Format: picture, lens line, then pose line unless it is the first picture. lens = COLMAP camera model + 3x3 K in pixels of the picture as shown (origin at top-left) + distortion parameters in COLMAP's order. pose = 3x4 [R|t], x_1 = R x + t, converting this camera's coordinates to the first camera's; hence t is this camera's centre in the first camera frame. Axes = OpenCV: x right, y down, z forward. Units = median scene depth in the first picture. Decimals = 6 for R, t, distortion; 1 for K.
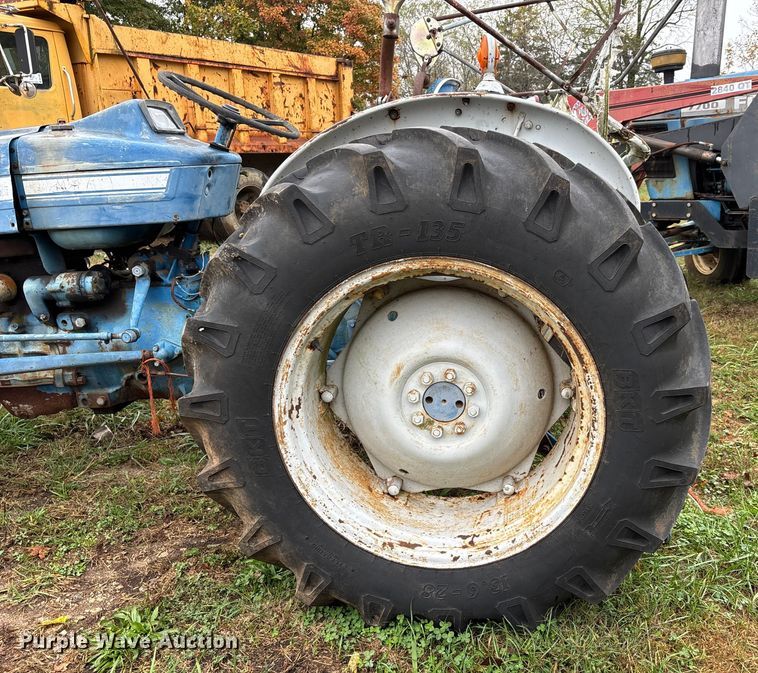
lens RADIAL K [[687.7, 0, 491.9], [0, 687.7, 349.7], [0, 0, 1]] dist [0.056624, -0.060698]
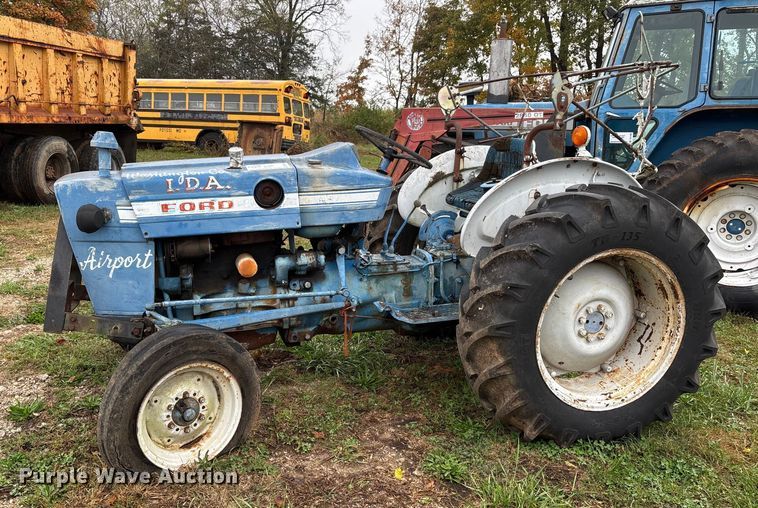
lens RADIAL K [[612.5, 0, 379.0], [0, 612.5, 254.0], [0, 0, 1]] dist [0.028250, -0.004580]
pose [[0.952825, -0.012509, 0.303263, -1.113302], [0.032185, 0.997681, -0.059970, -0.028538], [-0.301809, 0.066902, 0.951018, -0.426791]]
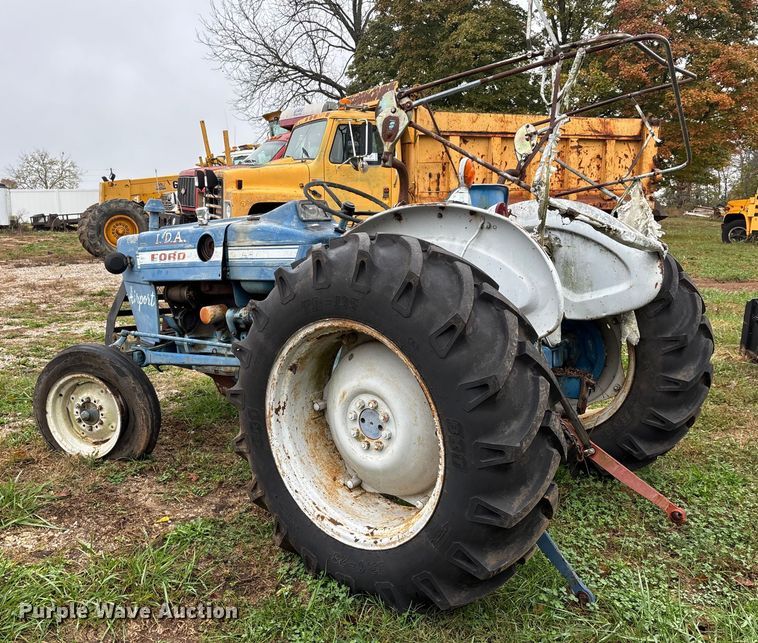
lens RADIAL K [[696.4, 0, 379.0], [0, 696.4, 321.5], [0, 0, 1]] dist [0.102270, -0.204895]
pose [[0.811857, 0.100757, -0.575097, 0.707399], [-0.162160, 0.985156, -0.056320, -0.048779], [0.560885, 0.138981, 0.816145, -0.155350]]
